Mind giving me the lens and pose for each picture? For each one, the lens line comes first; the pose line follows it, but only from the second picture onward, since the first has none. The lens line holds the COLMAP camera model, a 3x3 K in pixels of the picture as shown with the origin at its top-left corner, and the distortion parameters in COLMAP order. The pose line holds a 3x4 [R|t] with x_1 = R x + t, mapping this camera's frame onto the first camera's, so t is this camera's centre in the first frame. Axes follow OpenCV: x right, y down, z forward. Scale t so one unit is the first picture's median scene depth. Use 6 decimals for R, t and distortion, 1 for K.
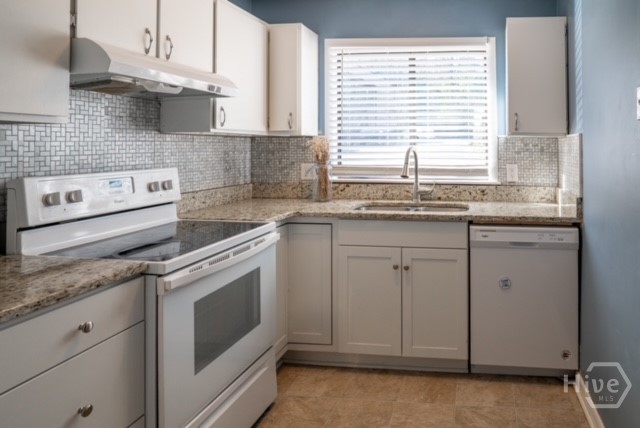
lens RADIAL K [[453.7, 0, 320.2], [0, 453.7, 176.5], [0, 0, 1]] dist [-0.078296, 0.030460]
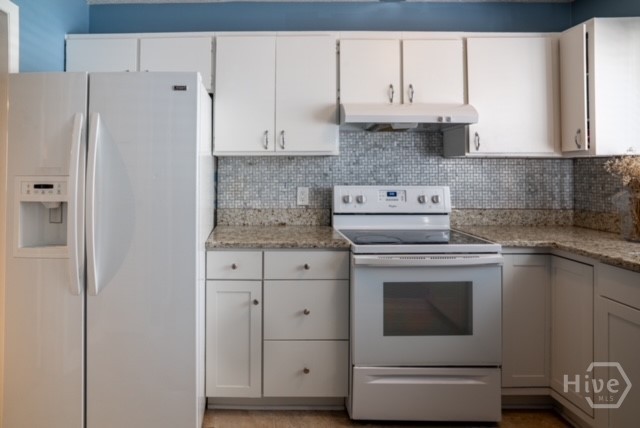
lens RADIAL K [[436.3, 0, 320.0], [0, 436.3, 214.0], [0, 0, 1]] dist [-0.074023, 0.001329]
pose [[0.162706, 0.097165, -0.981879, 0.769088], [-0.061929, 0.994183, 0.088120, -0.025155], [0.984729, 0.046469, 0.167777, 0.456156]]
